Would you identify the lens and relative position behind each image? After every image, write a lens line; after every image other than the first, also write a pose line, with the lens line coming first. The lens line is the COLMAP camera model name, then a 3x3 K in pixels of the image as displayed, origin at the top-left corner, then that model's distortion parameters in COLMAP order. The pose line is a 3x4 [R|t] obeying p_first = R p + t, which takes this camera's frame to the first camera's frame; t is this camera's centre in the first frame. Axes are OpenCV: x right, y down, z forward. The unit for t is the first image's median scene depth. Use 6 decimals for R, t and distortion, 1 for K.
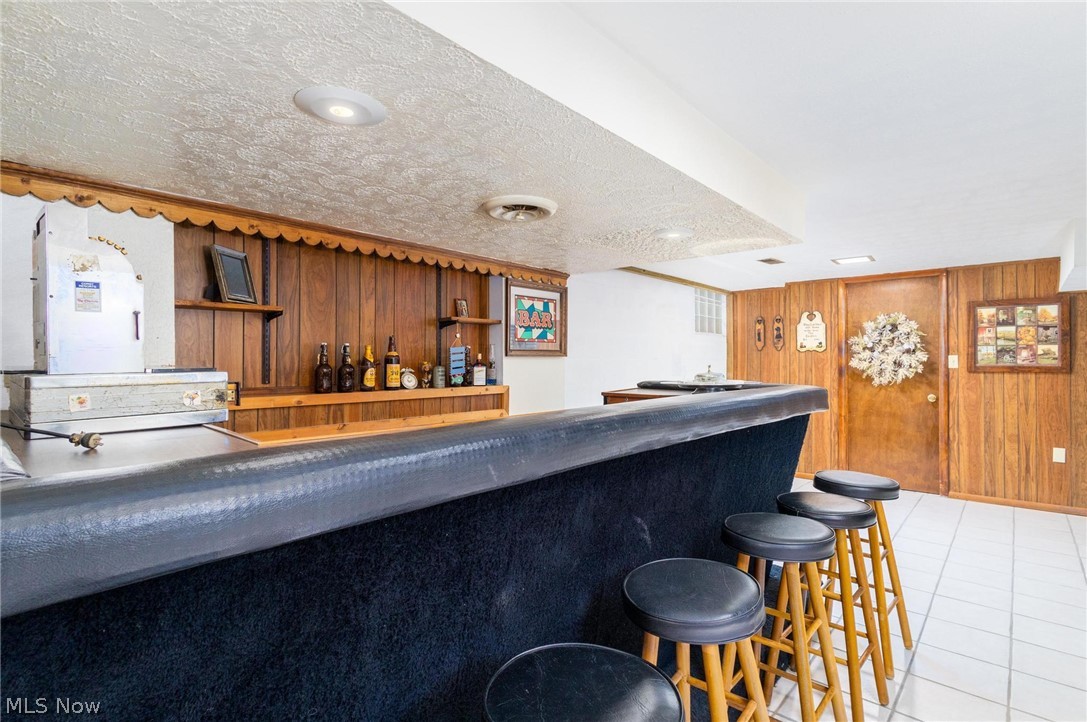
lens RADIAL K [[504.6, 0, 544.2], [0, 504.6, 362.9], [0, 0, 1]] dist [0.003422, -0.000295]
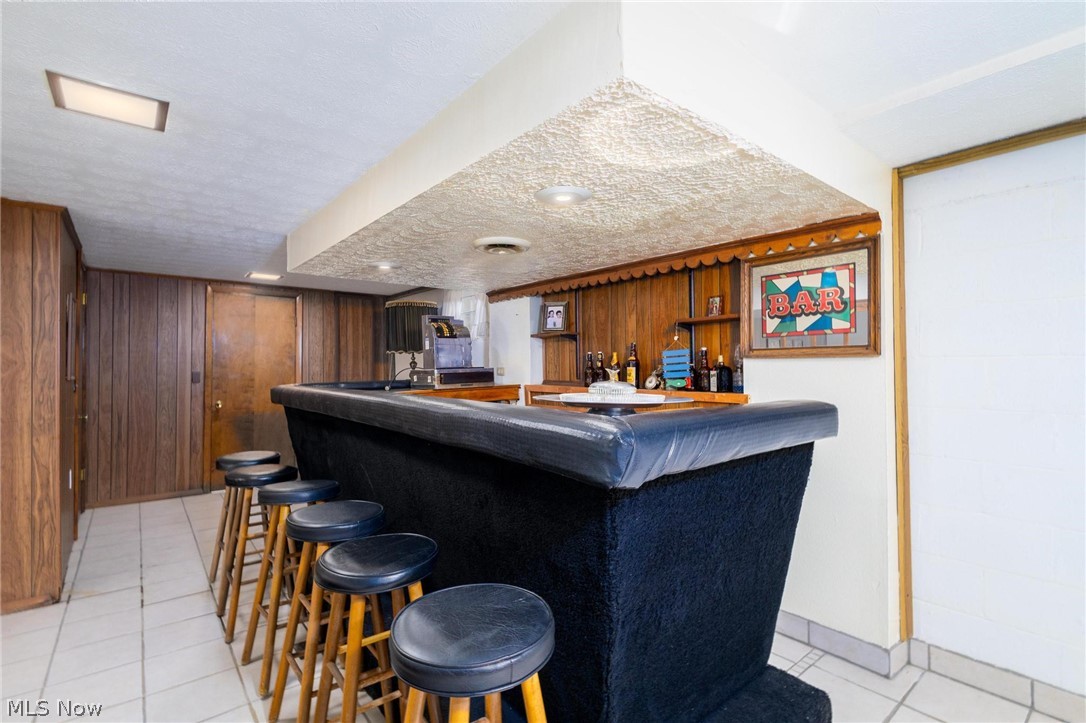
lens RADIAL K [[504.2, 0, 543.8], [0, 504.2, 360.0], [0, 0, 1]] dist [0.003422, -0.000295]
pose [[-0.128913, -0.009198, -0.991613, 0.719507], [0.004047, 0.999944, -0.009801, -0.003403], [0.991648, -0.005277, -0.128869, 0.755026]]
